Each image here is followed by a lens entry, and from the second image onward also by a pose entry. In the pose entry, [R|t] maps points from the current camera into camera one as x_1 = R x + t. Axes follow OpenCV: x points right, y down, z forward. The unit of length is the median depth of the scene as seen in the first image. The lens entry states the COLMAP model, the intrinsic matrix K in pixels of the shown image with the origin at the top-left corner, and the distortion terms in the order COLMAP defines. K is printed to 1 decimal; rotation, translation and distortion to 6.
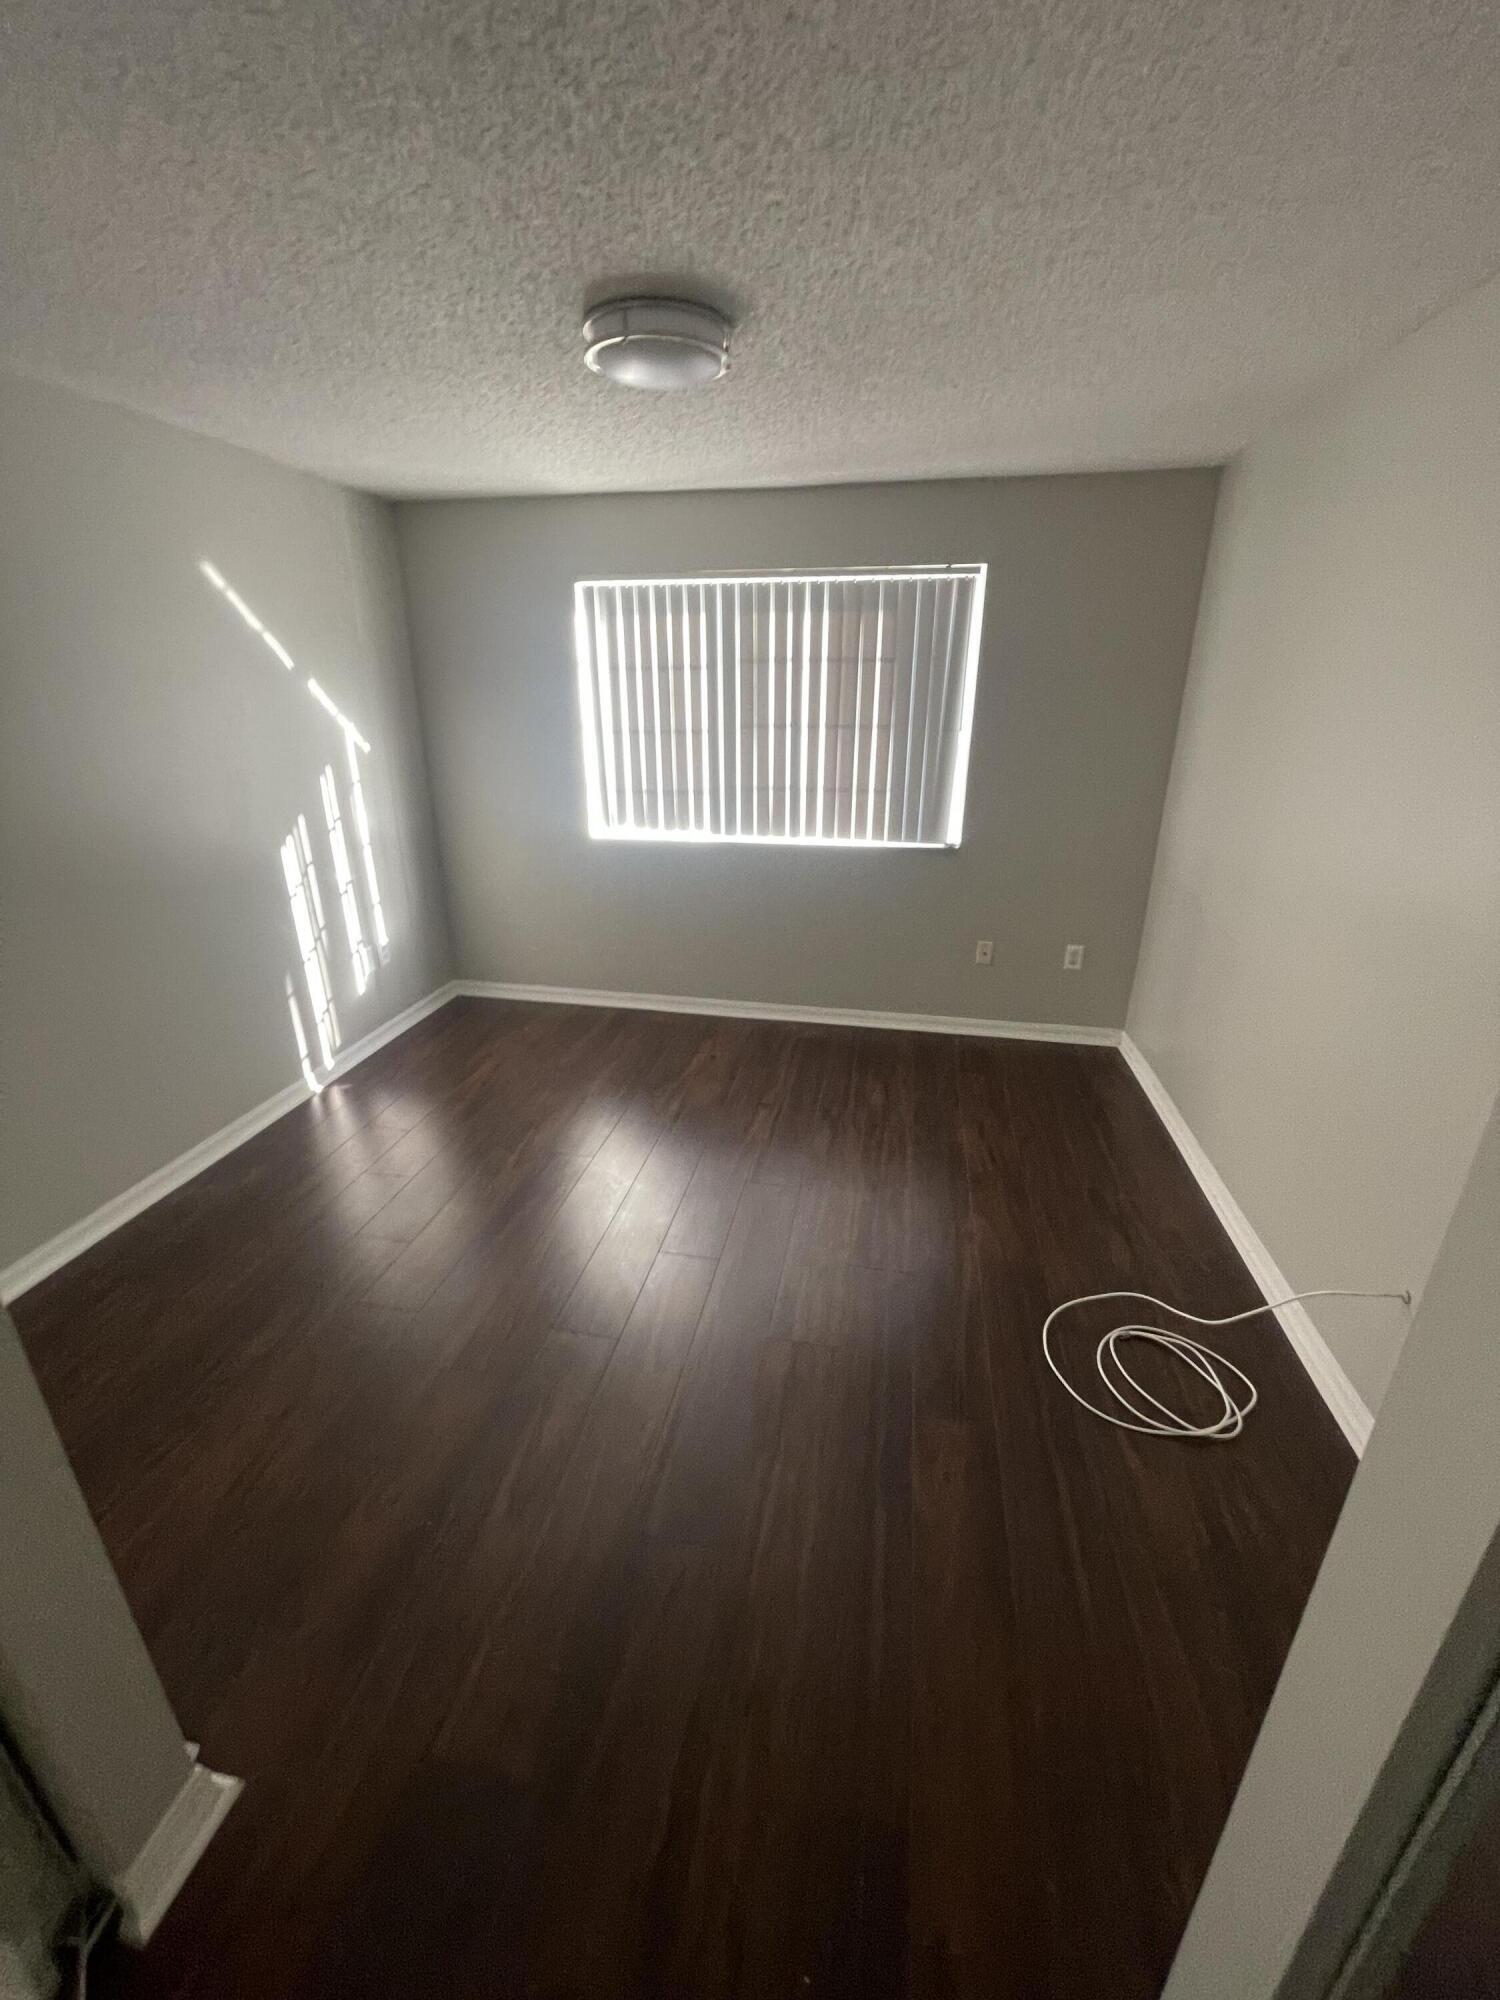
lens RADIAL K [[819.0, 0, 750.0], [0, 819.0, 1000.0], [0, 0, 1]] dist [0.000328, -0.000041]
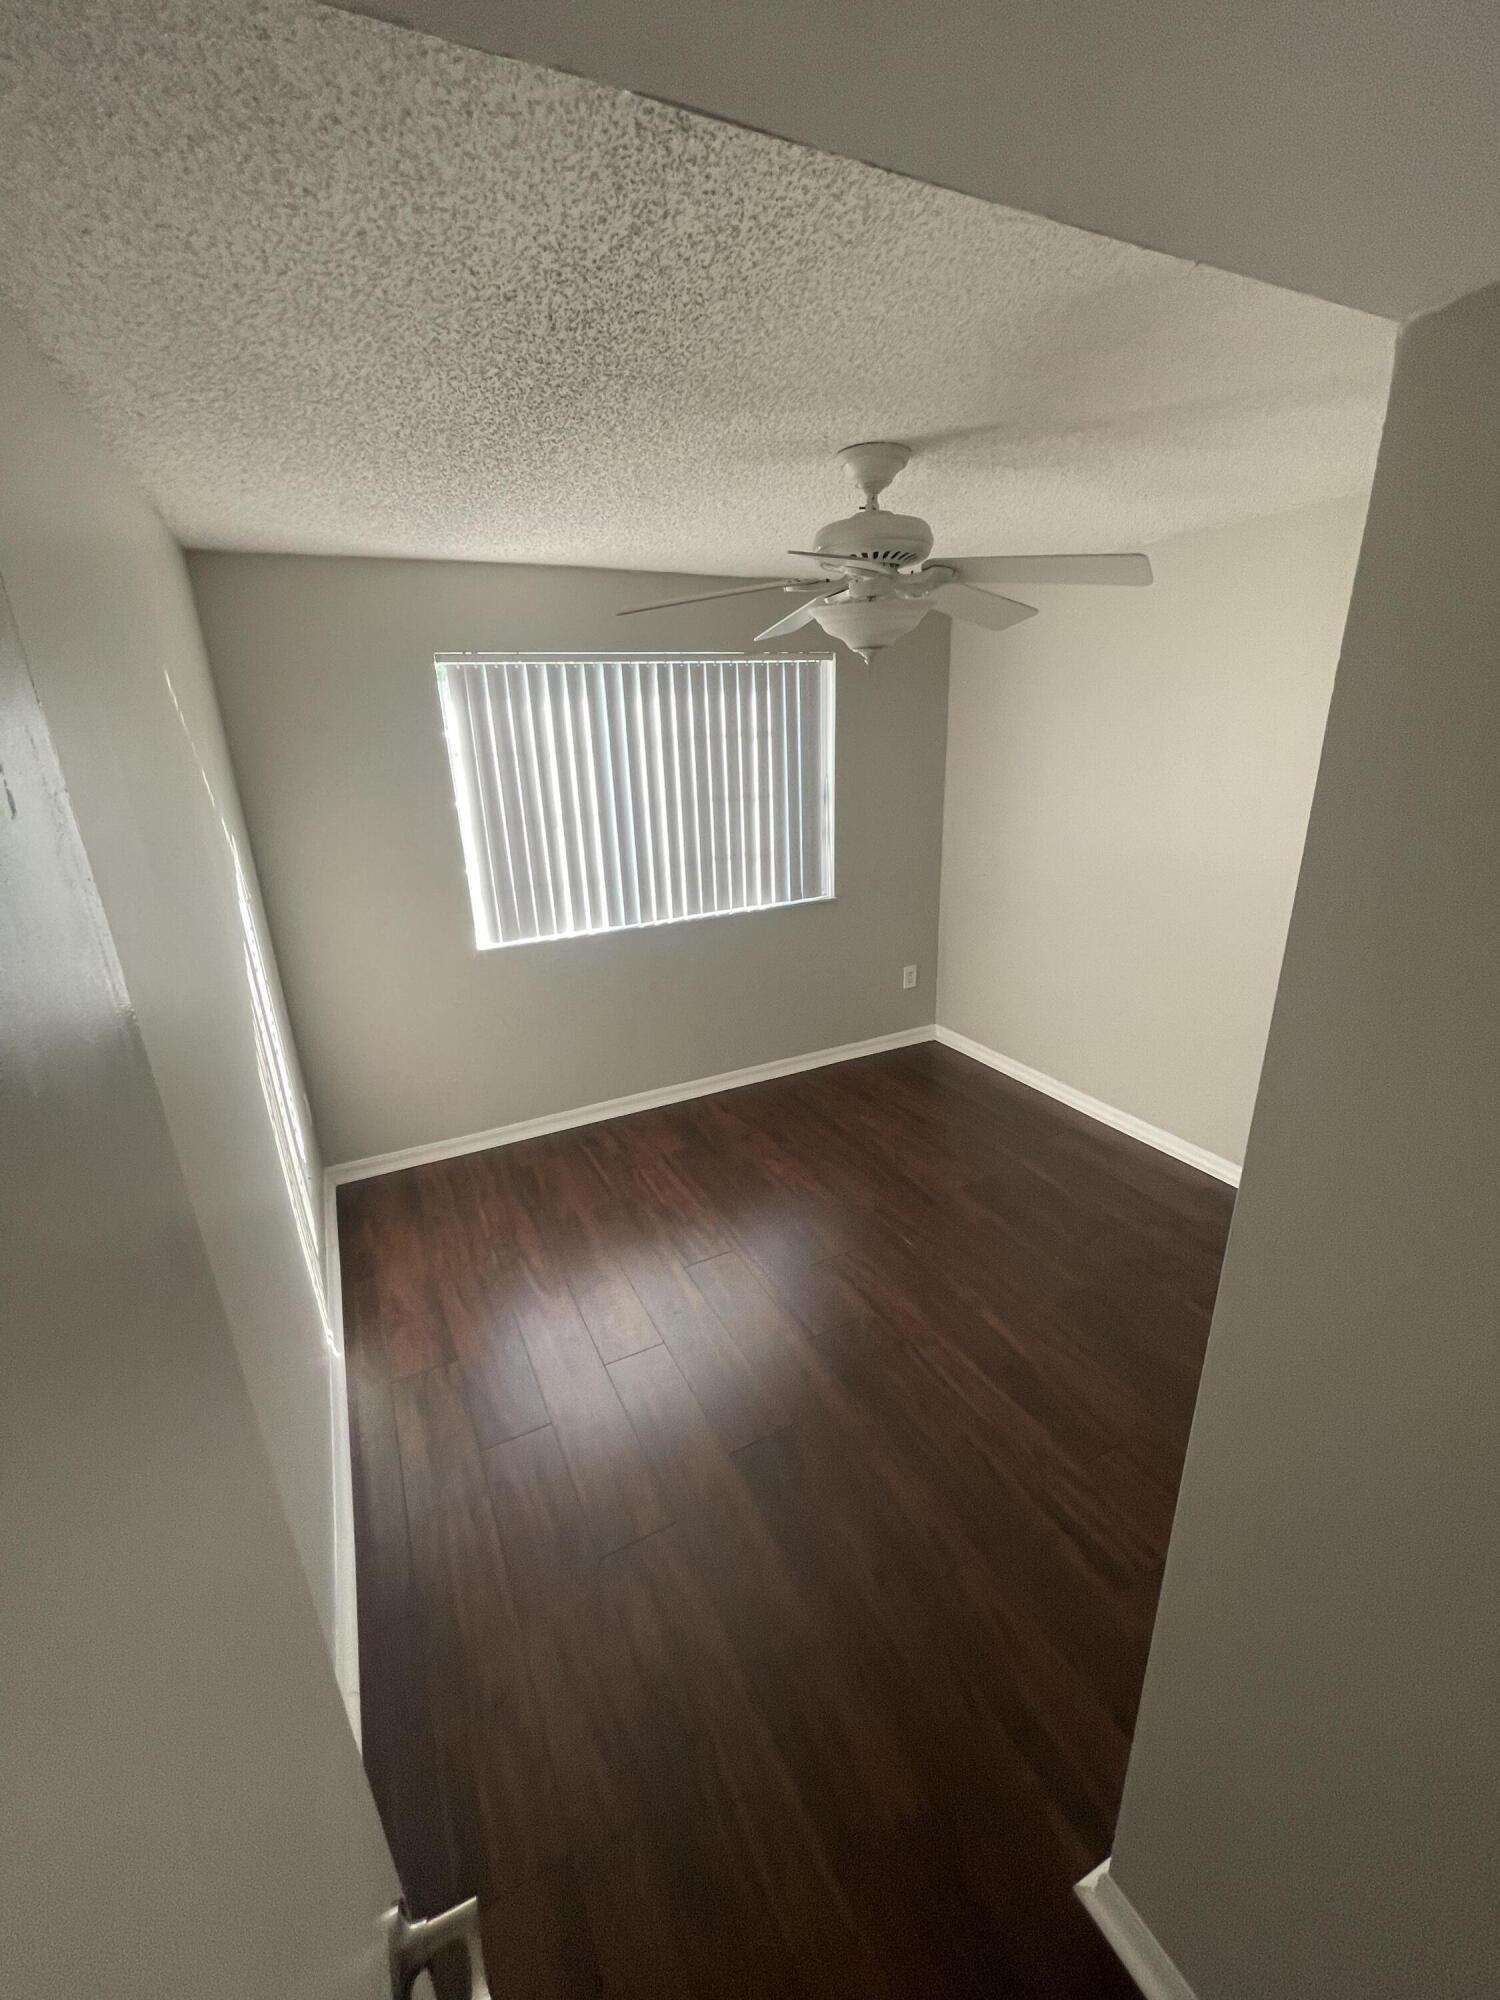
lens RADIAL K [[819.0, 0, 750.0], [0, 819.0, 1000.0], [0, 0, 1]] dist [0.000328, -0.000041]
pose [[0.728040, -0.193408, 0.657686, -0.625948], [0.286037, 0.957578, -0.035038, -0.039733], [-0.623009, 0.213632, 0.752477, 0.217988]]
